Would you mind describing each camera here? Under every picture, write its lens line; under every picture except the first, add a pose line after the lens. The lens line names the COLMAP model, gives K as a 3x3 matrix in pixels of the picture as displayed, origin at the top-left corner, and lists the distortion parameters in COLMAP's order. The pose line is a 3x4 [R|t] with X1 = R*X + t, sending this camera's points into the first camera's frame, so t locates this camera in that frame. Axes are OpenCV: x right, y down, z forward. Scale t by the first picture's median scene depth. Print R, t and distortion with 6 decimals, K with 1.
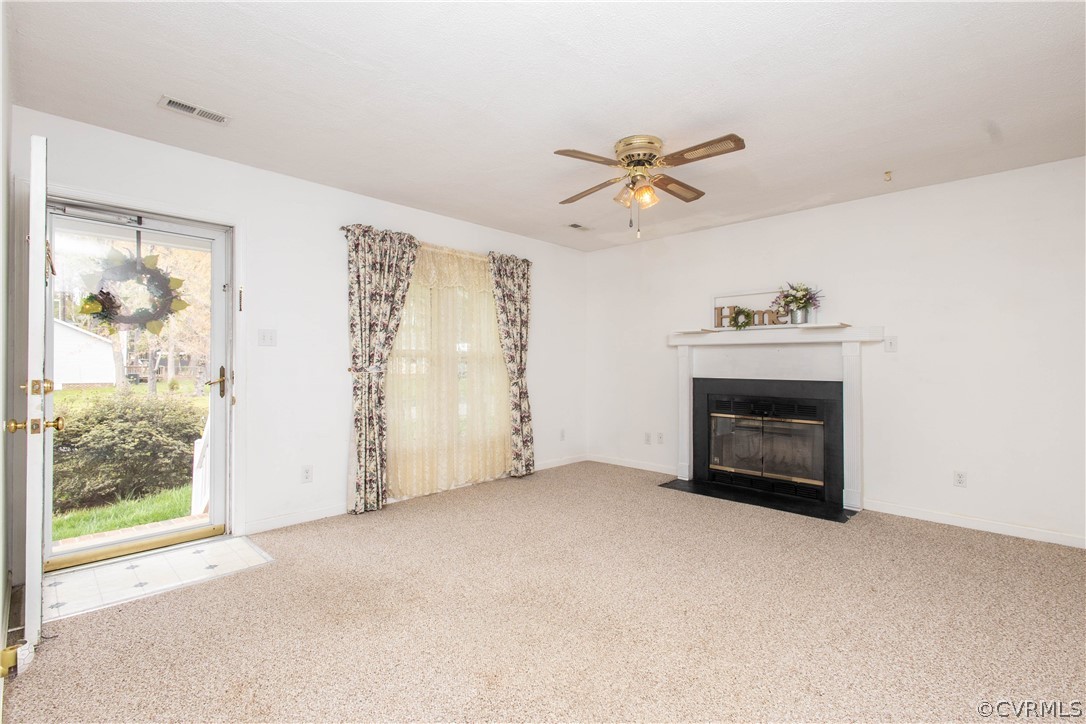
lens RADIAL K [[504.6, 0, 545.9], [0, 504.6, 355.8], [0, 0, 1]] dist [0.001221, 0.000216]
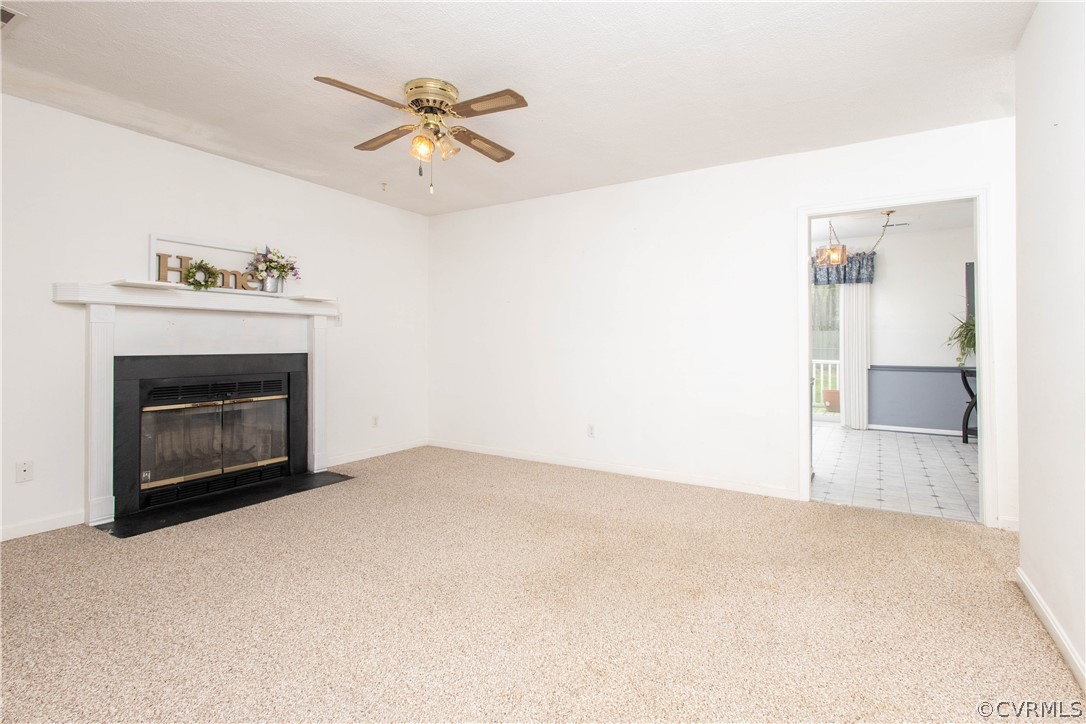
lens RADIAL K [[521.8, 0, 560.9], [0, 521.8, 335.7], [0, 0, 1]] dist [0.002231, 0.000294]
pose [[-0.233778, 0.008657, 0.972251, -0.535634], [-0.016713, 0.999777, -0.012921, 0.018687], [-0.972146, -0.019270, -0.233581, 0.687214]]
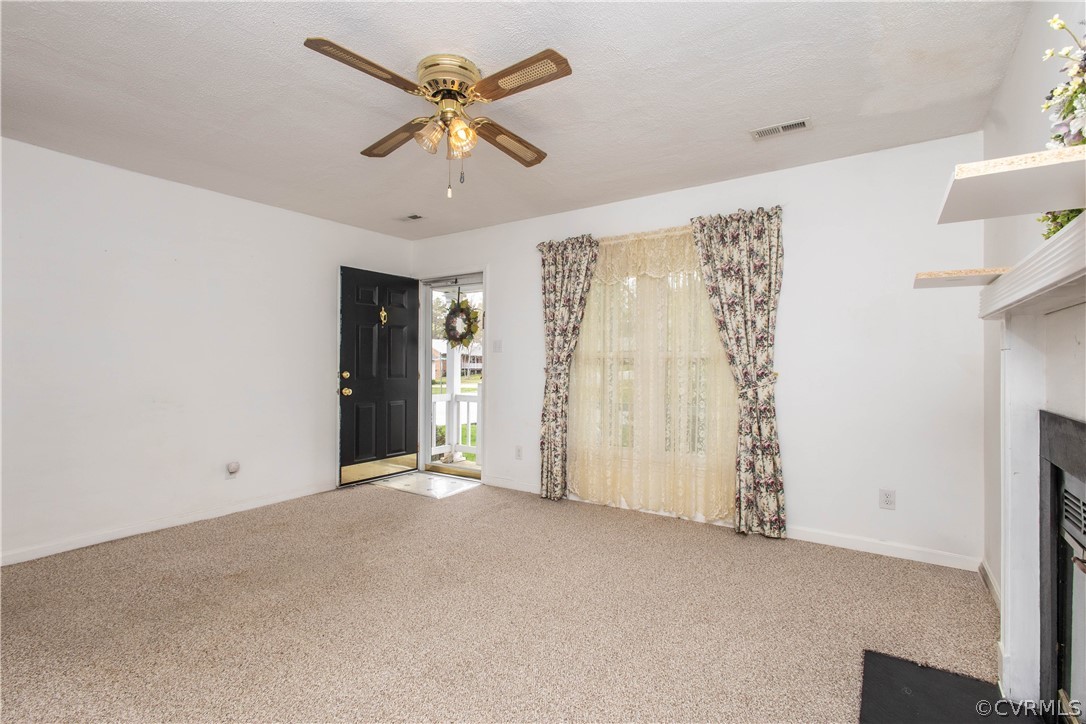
lens RADIAL K [[510.1, 0, 543.0], [0, 510.1, 362.0], [0, 0, 1]] dist [0.013070, 0.000126]
pose [[0.170003, -0.004748, -0.985432, 0.659112], [0.014118, 0.999898, -0.002382, 0.008705], [0.985342, -0.013507, 0.170053, 0.699082]]
